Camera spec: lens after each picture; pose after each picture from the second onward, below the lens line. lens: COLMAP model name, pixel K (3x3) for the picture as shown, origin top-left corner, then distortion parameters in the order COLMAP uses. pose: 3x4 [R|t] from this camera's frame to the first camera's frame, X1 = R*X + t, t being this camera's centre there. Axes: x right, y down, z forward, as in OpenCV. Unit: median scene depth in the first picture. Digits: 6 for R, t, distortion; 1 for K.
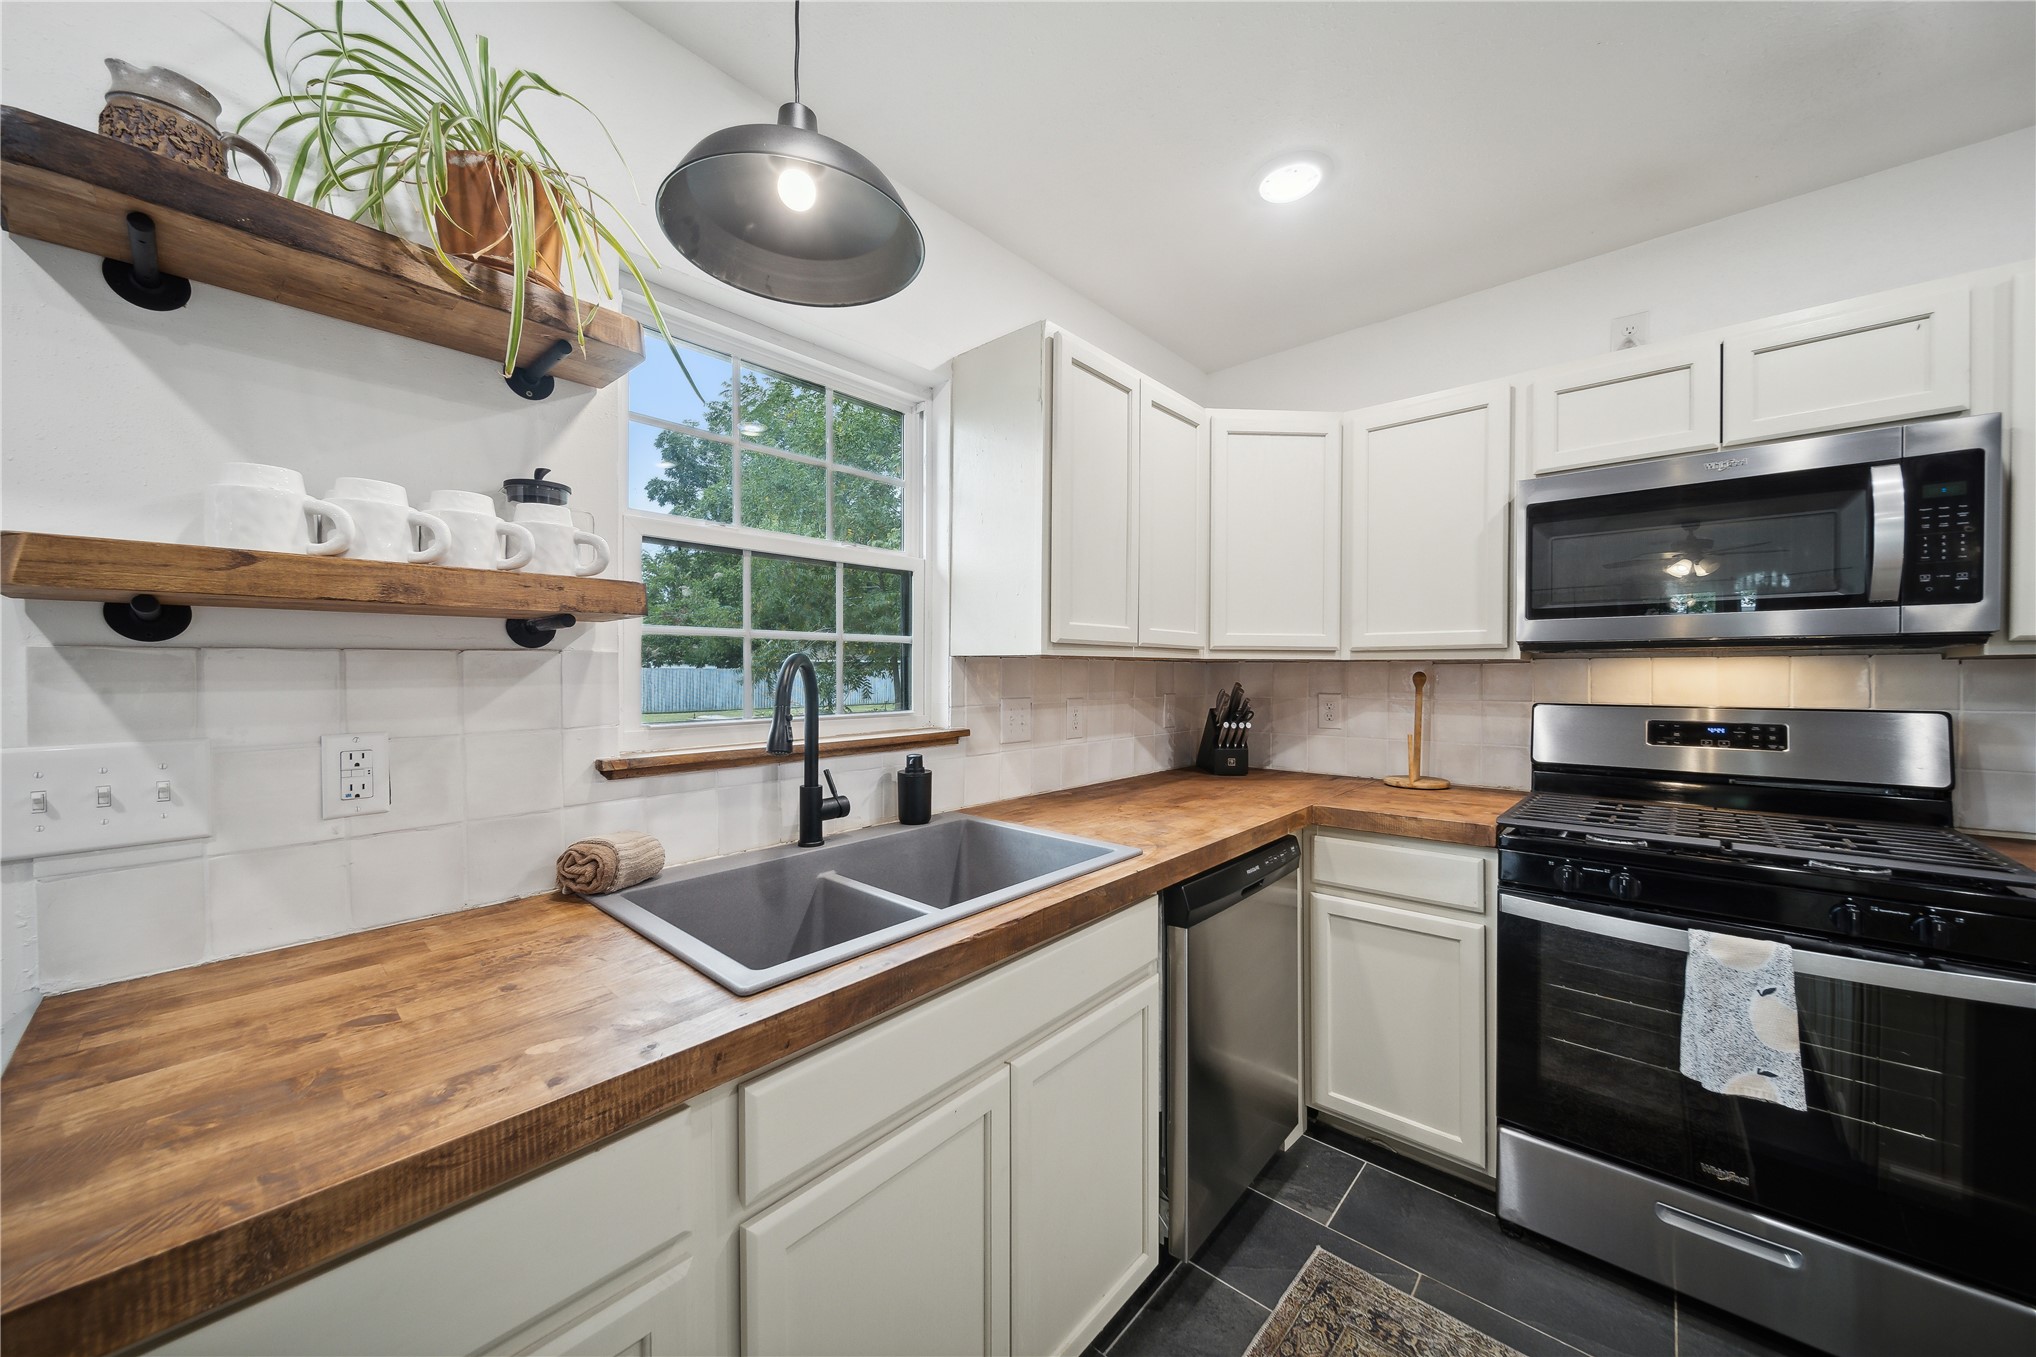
lens RADIAL K [[728.0, 0, 1018.3], [0, 728.0, 678.8], [0, 0, 1]] dist [0.001641, -0.002150]
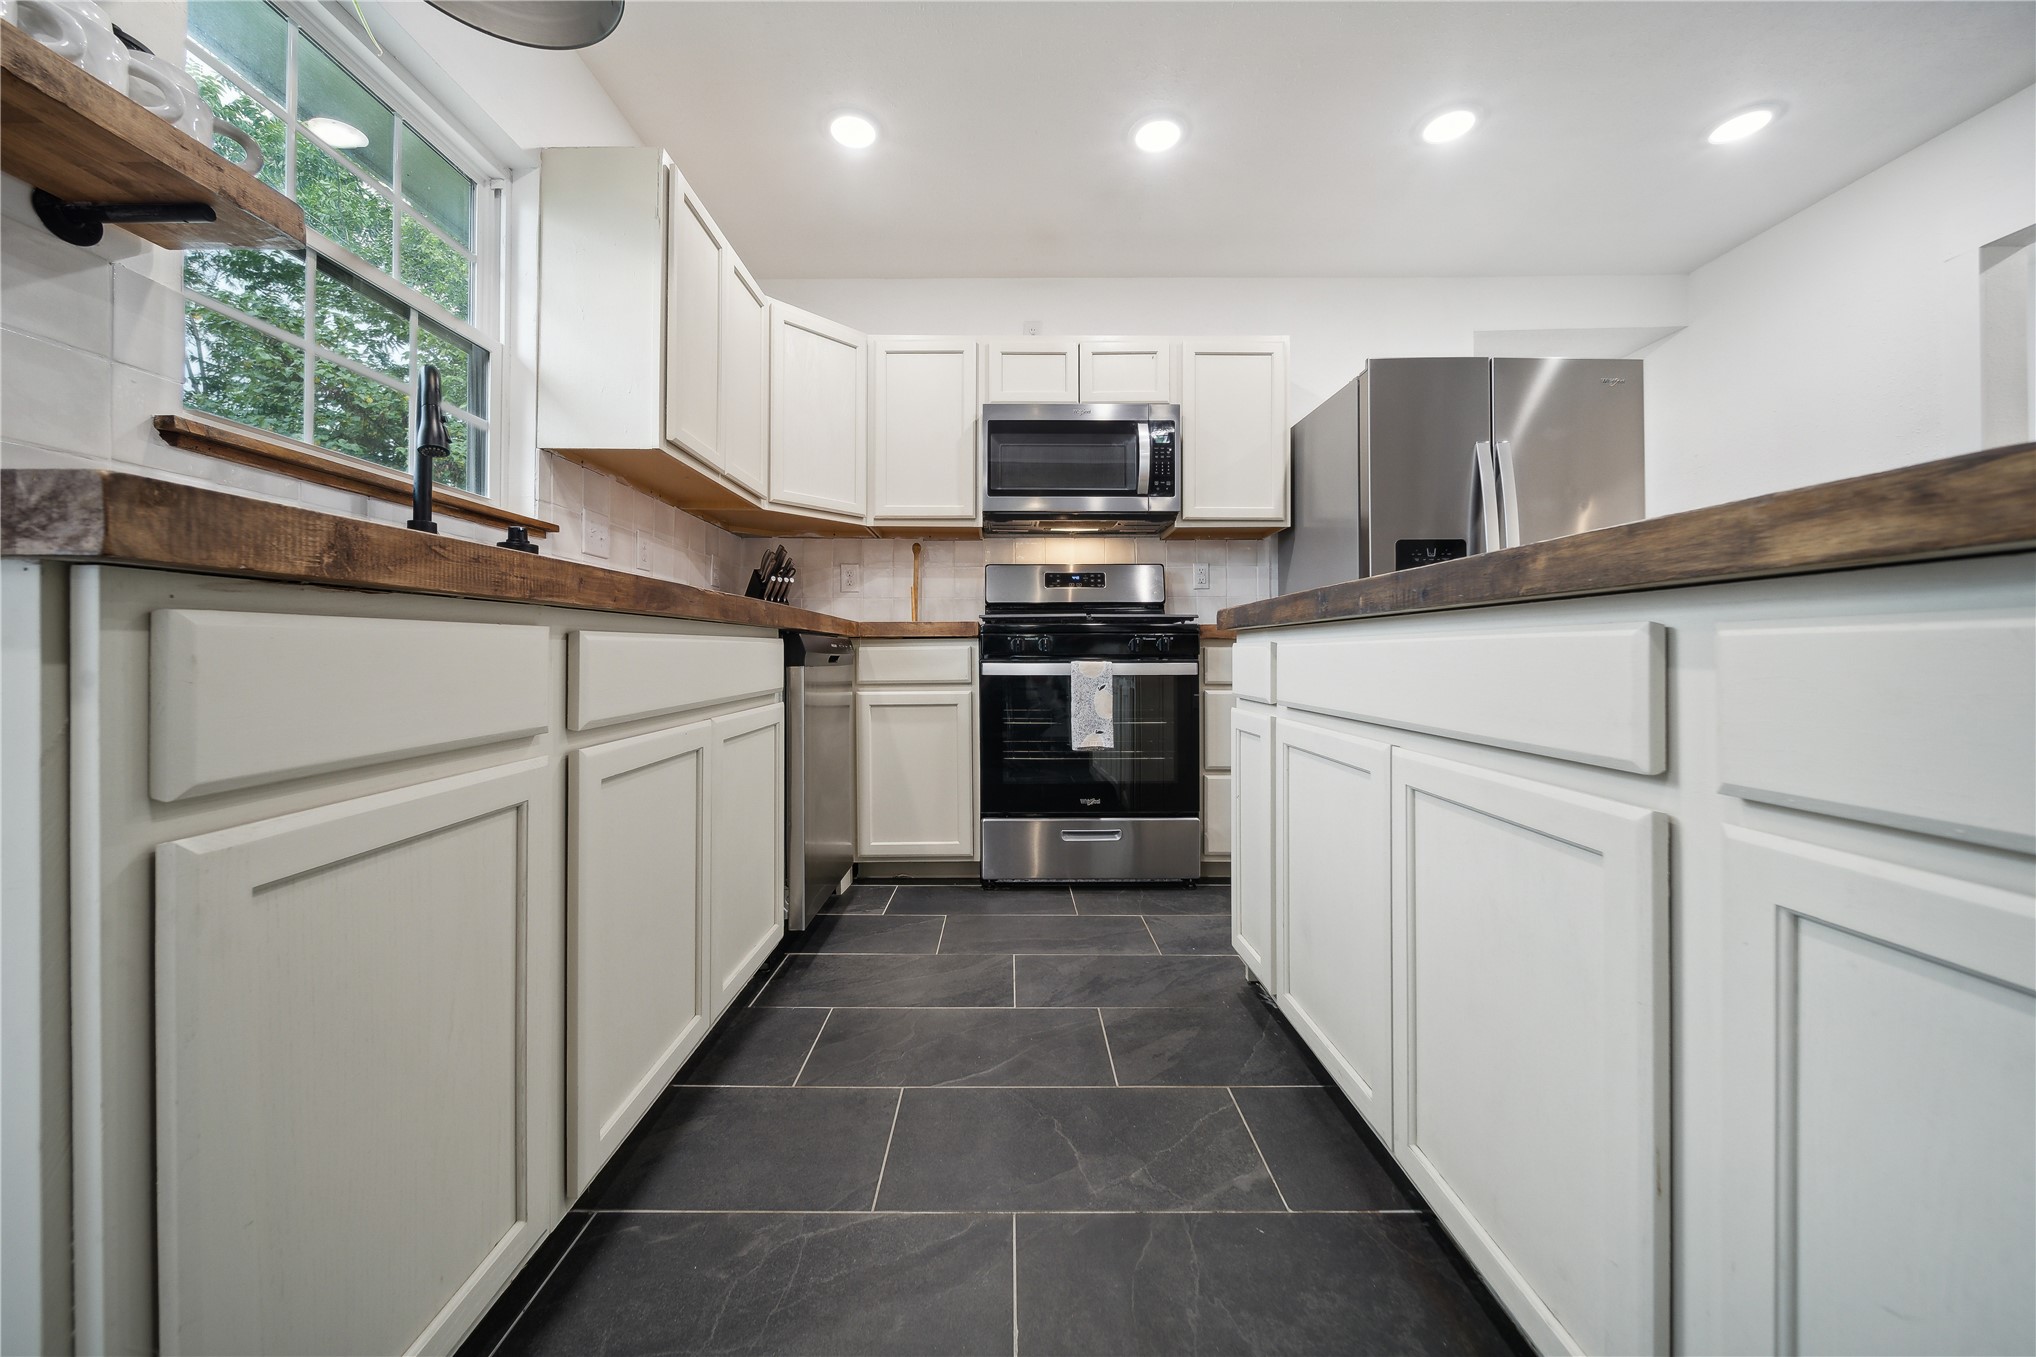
lens RADIAL K [[728.0, 0, 1011.8], [0, 728.0, 655.7], [0, 0, 1]] dist [0.001641, -0.002150]
pose [[0.744890, 0.001049, 0.667187, -0.342427], [0.005528, 0.999955, -0.007743, 0.326818], [-0.667165, 0.009456, 0.744850, -0.196216]]
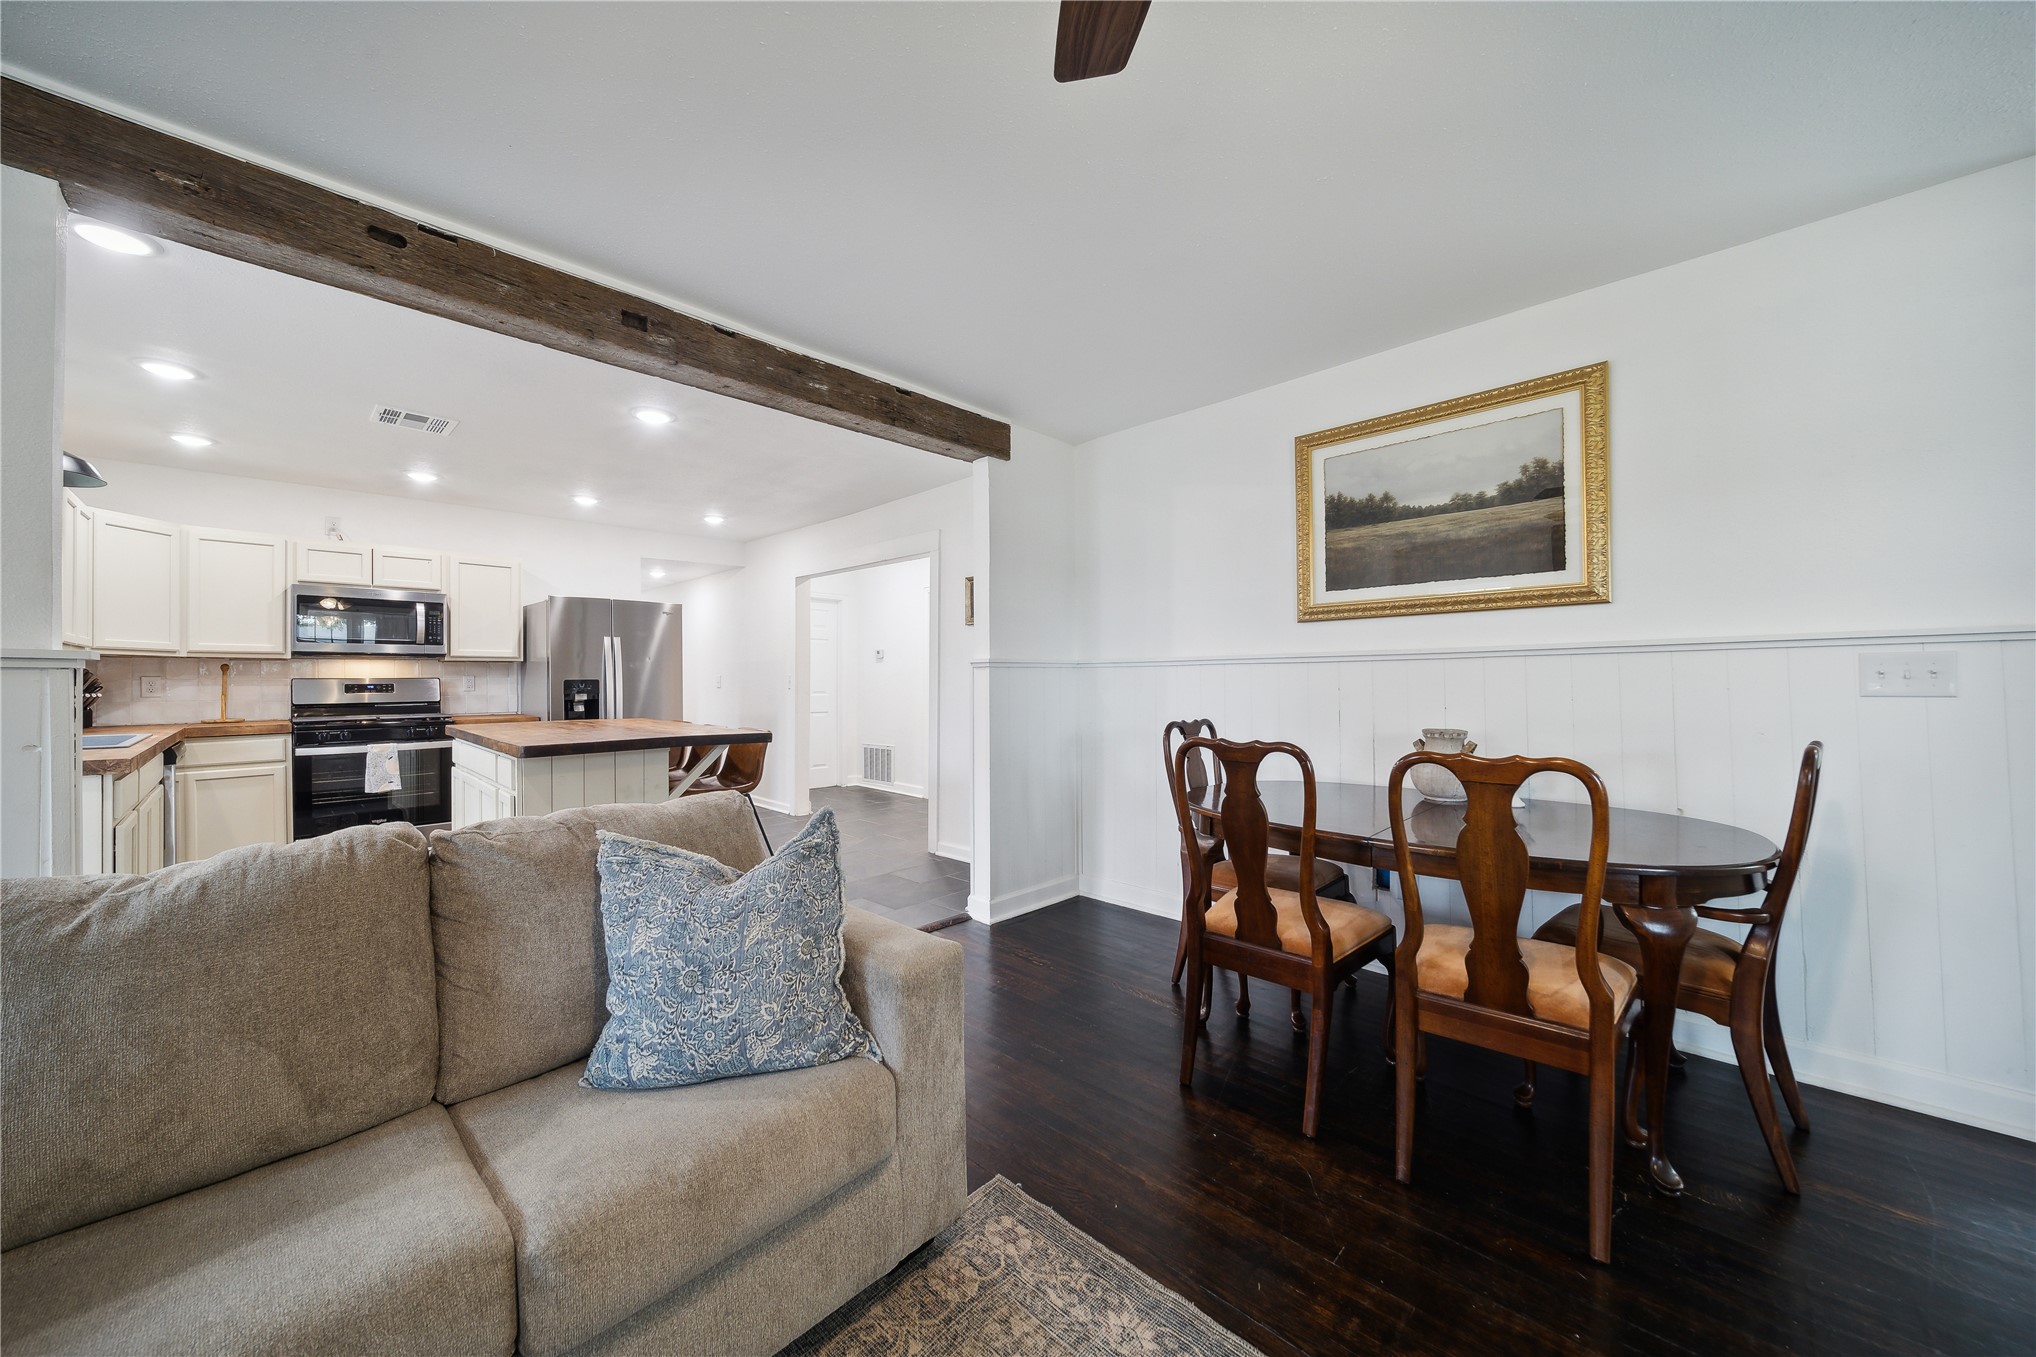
lens RADIAL K [[728.0, 0, 1008.8], [0, 728.0, 678.1], [0, 0, 1]] dist [0.001641, -0.002150]
pose [[0.049089, 0.002208, 0.998792, -1.993158], [0.015010, 0.999883, -0.002949, 0.101071], [-0.998682, 0.015136, 0.049050, -1.841388]]
